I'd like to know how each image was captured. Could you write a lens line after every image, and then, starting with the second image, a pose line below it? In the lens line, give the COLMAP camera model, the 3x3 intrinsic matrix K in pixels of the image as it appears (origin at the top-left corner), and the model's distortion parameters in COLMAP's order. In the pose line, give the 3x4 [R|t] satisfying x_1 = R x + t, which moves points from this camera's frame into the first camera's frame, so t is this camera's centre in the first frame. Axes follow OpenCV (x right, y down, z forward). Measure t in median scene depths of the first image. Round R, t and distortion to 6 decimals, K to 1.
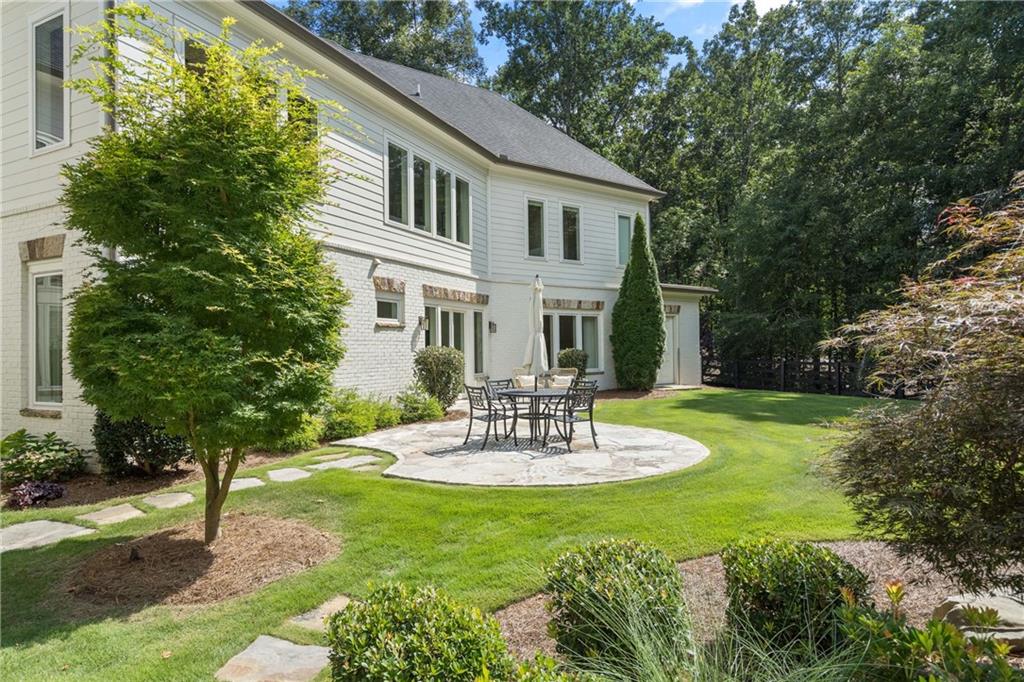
lens RADIAL K [[574.5, 0, 514.2], [0, 574.5, 344.2], [0, 0, 1]] dist [-0.004756, -0.000986]
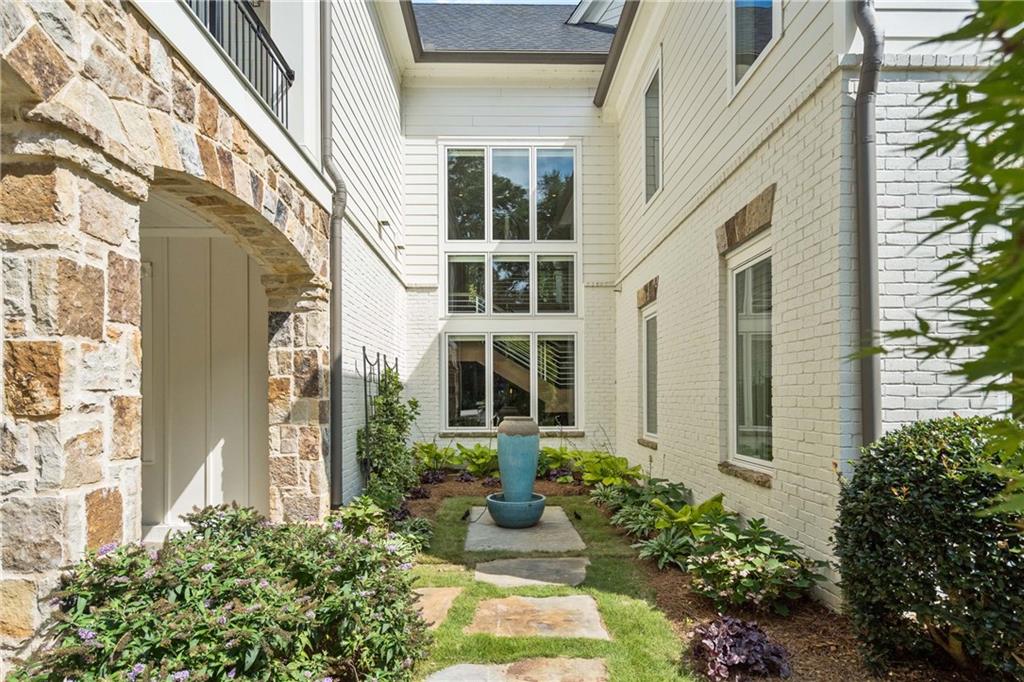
lens RADIAL K [[532.5, 0, 513.2], [0, 532.5, 399.0], [0, 0, 1]] dist [-0.001010, 0.000012]
pose [[0.453560, 0.007067, -0.891198, -0.409478], [0.010000, 0.999865, 0.013018, 0.024603], [0.891170, -0.014816, 0.453428, 0.497333]]
